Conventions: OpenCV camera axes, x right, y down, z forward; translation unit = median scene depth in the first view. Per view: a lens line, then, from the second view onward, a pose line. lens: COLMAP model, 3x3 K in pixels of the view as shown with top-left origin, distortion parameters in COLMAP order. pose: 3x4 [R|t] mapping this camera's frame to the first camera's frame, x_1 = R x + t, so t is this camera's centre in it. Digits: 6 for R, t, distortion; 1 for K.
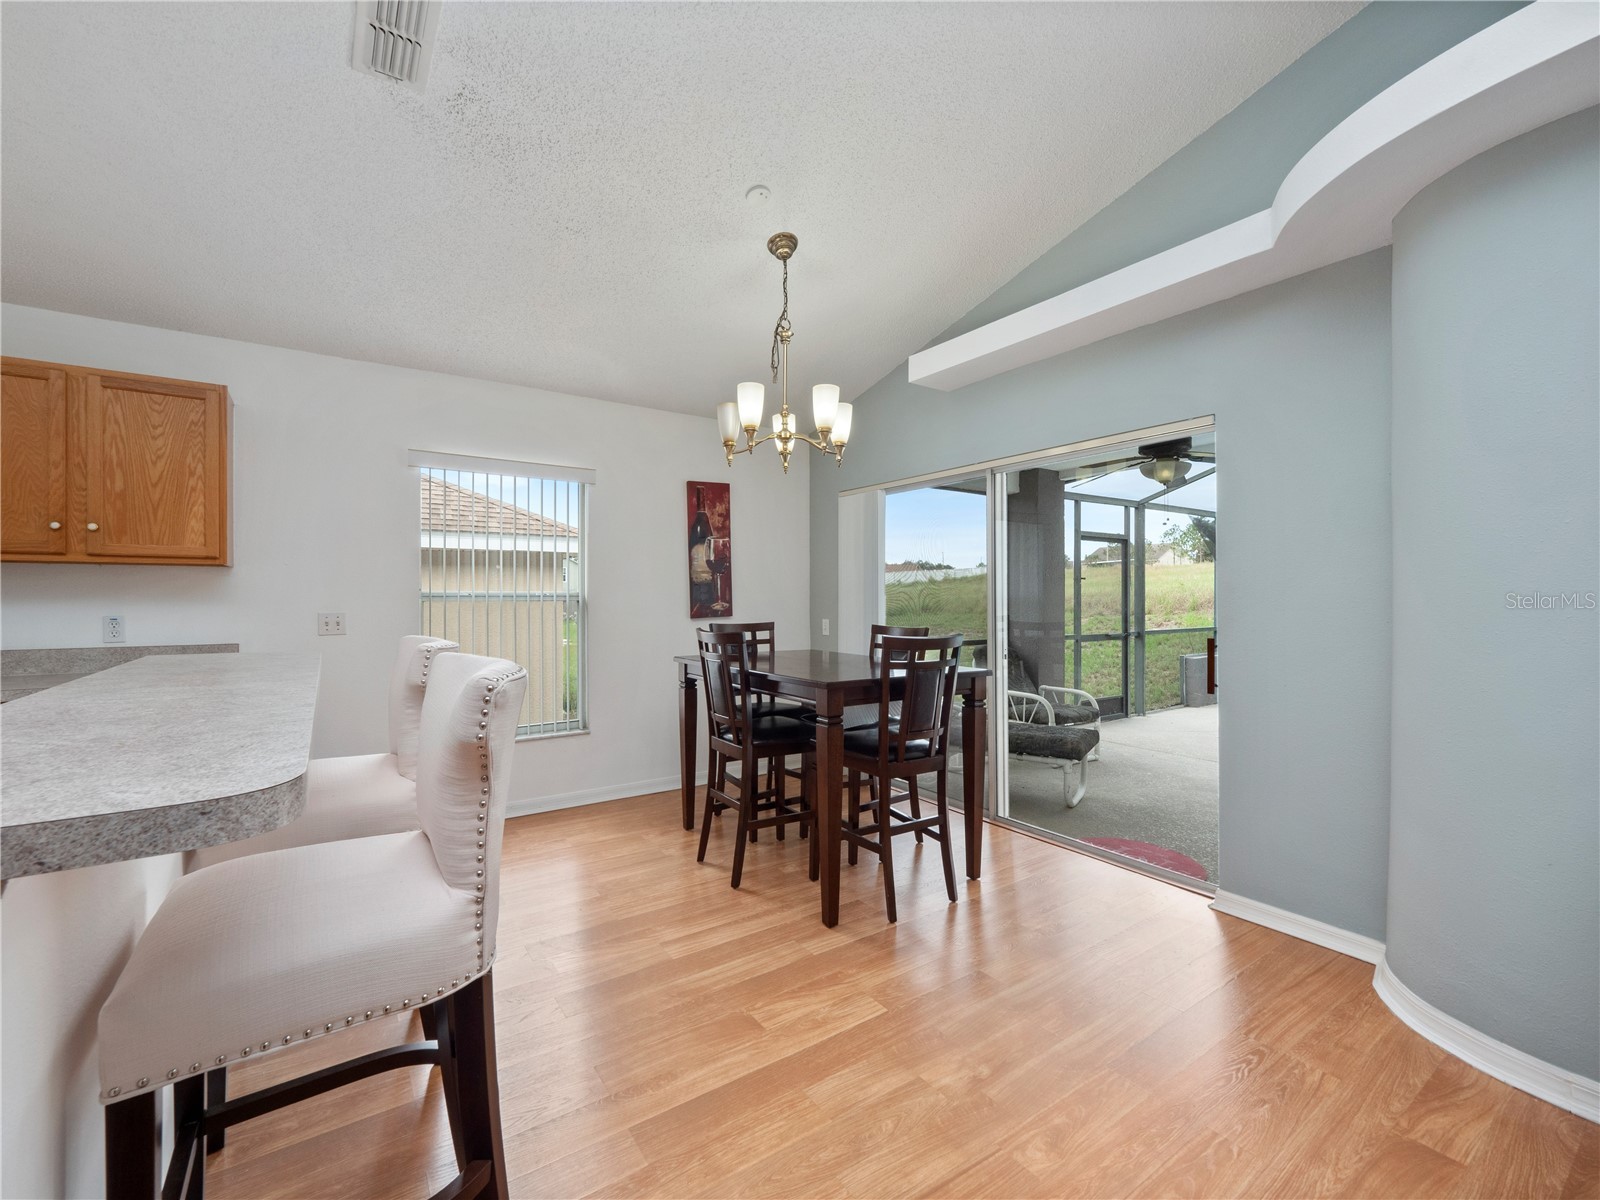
lens RADIAL K [[671.6, 0, 798.1], [0, 671.6, 598.4], [0, 0, 1]] dist [0.000318, -0.003655]
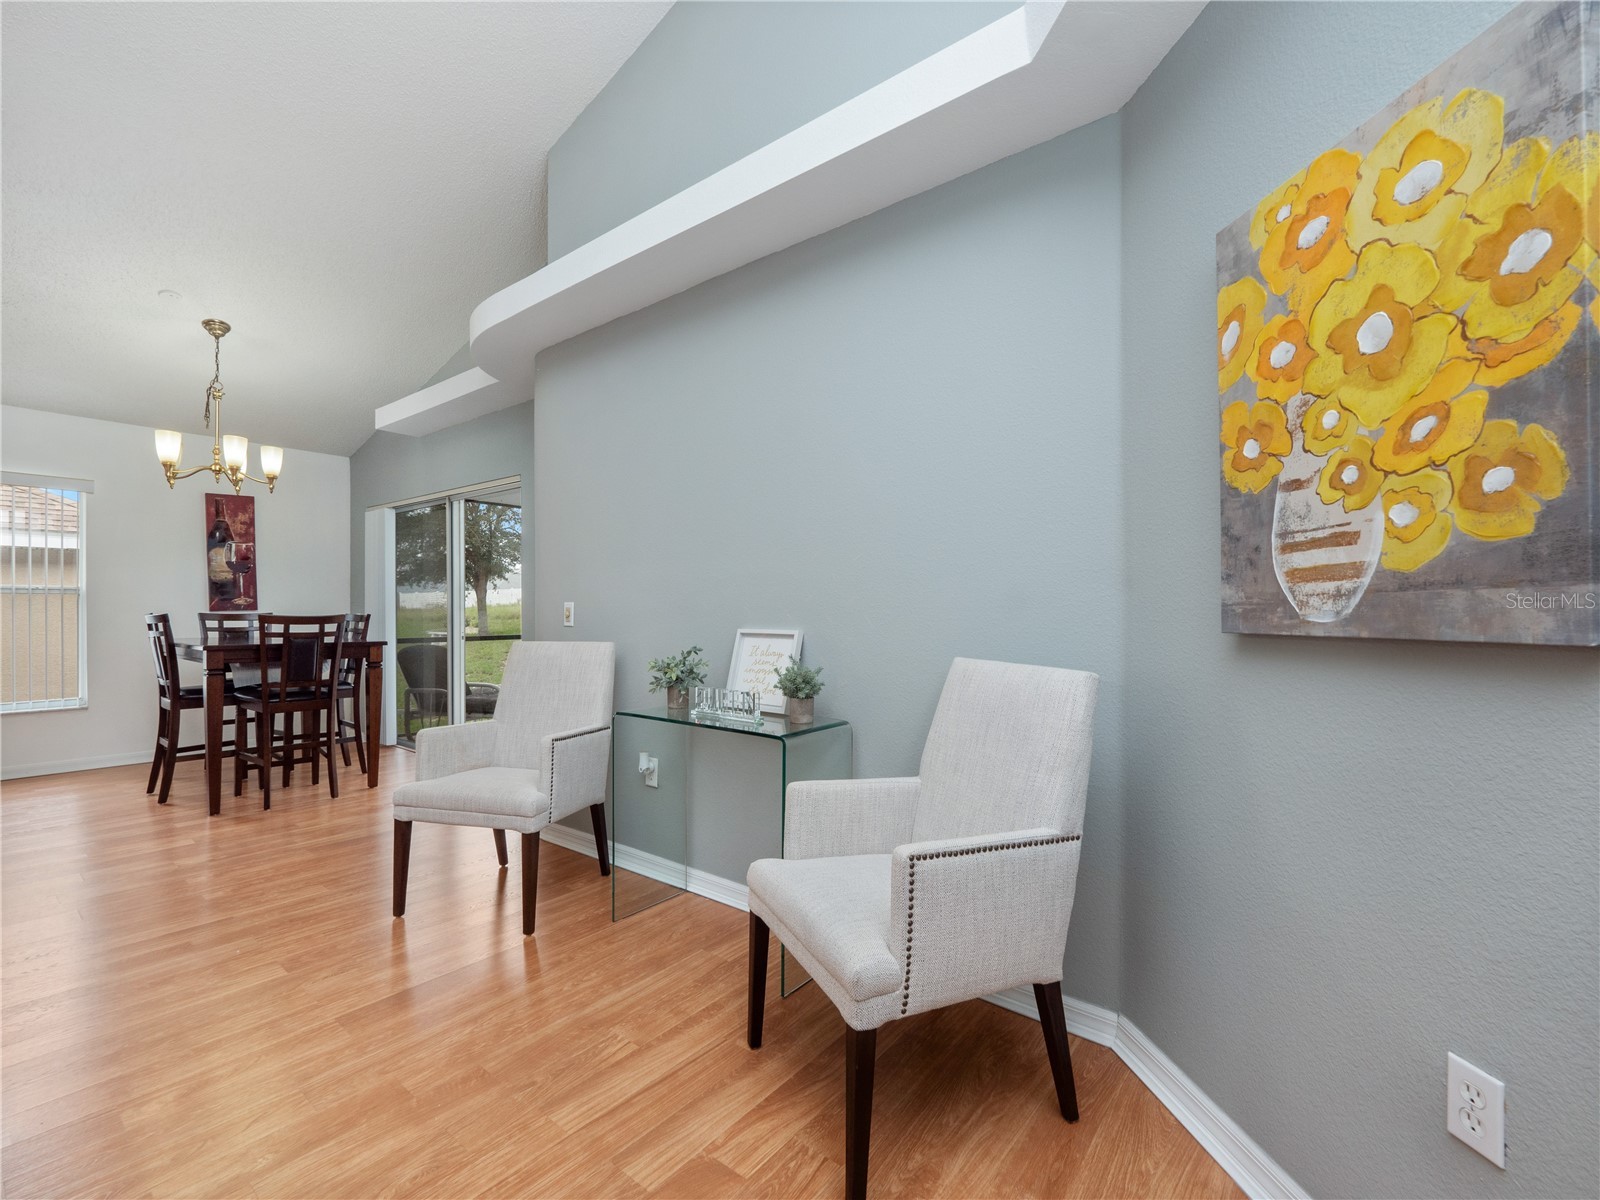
lens RADIAL K [[704.5, 0, 787.3], [0, 704.5, 608.2], [0, 0, 1]] dist [-0.005155, -0.000555]
pose [[0.957773, -0.002325, 0.287517, 0.433805], [0.001570, 0.999995, 0.002859, 0.021702], [-0.287522, -0.002287, 0.957771, -0.437286]]
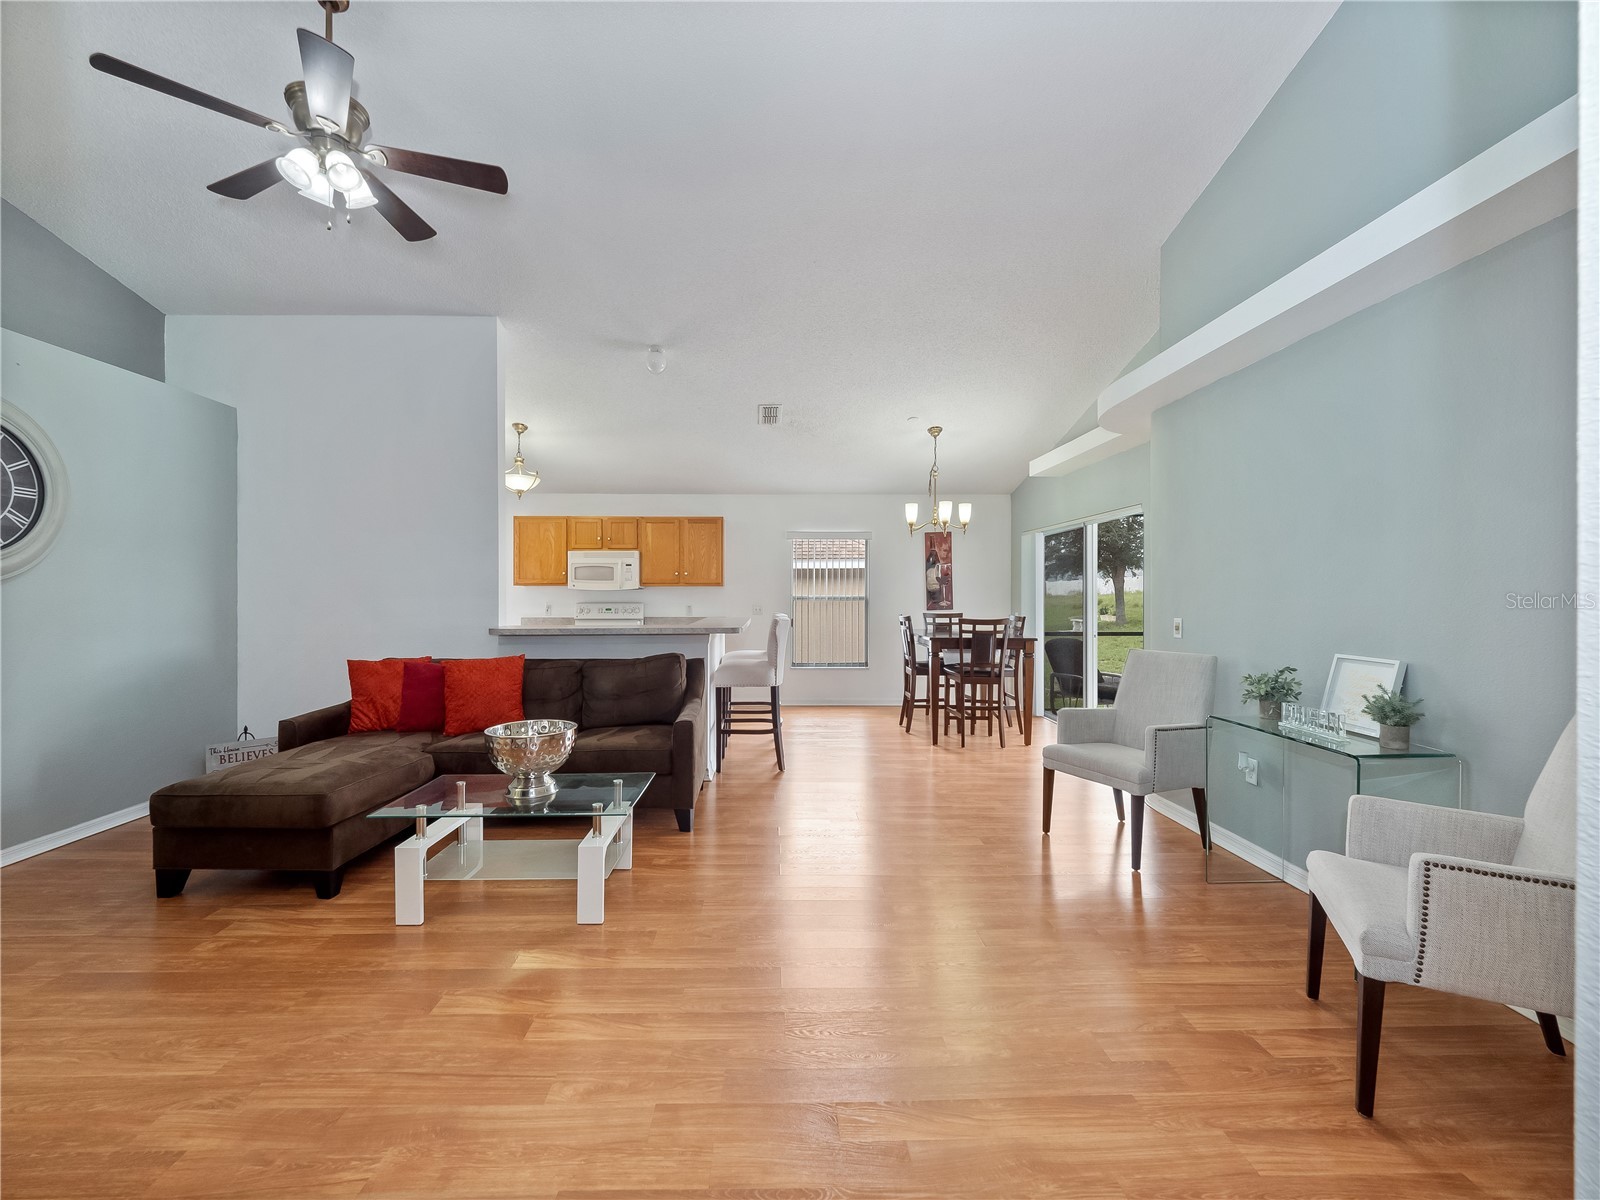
lens RADIAL K [[671.6, 0, 790.5], [0, 671.6, 592.3], [0, 0, 1]] dist [0.000318, -0.003655]
pose [[0.839562, -0.002142, -0.543260, 0.476787], [0.001545, 0.999998, -0.001554, -0.014823], [0.543262, 0.000466, 0.839563, -0.643925]]
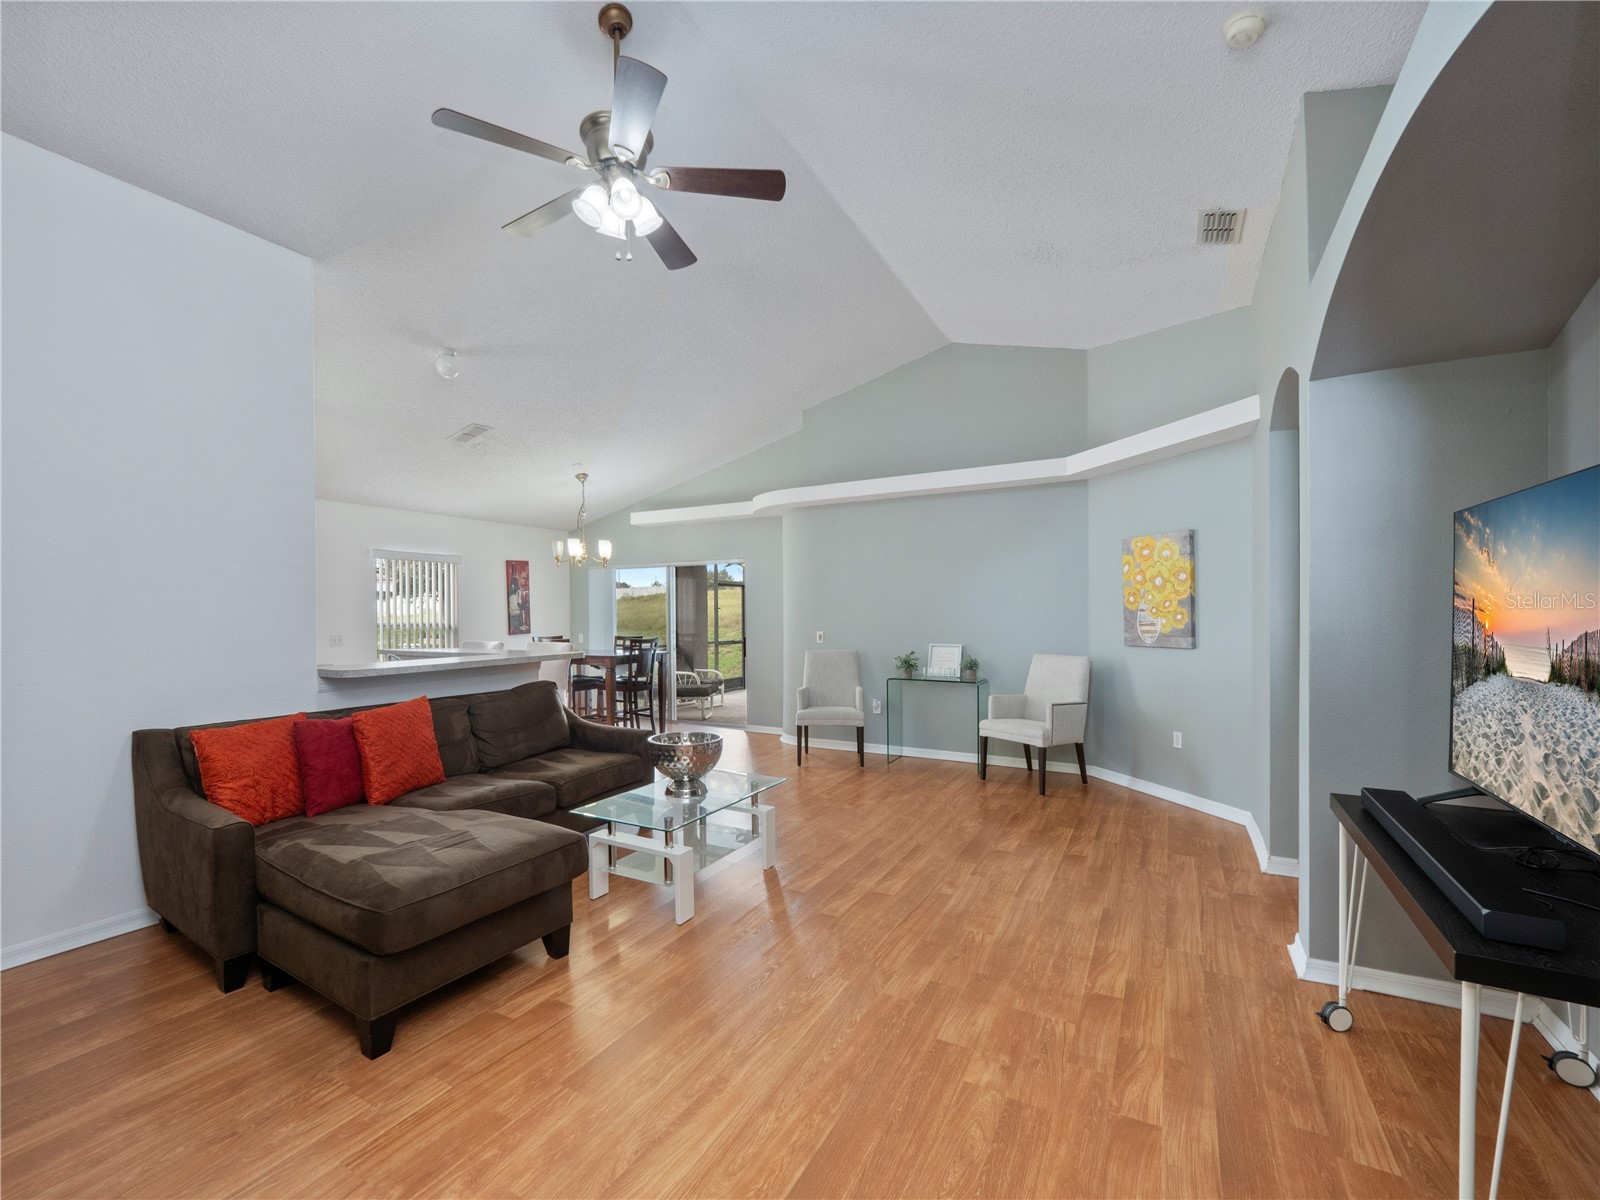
lens RADIAL K [[671.6, 0, 779.5], [0, 671.6, 615.8], [0, 0, 1]] dist [0.000318, -0.003655]
pose [[0.901350, -0.008206, 0.433013, -0.278061], [0.007523, 0.999966, 0.003291, -0.022491], [-0.433025, 0.000291, 0.901382, -0.943264]]
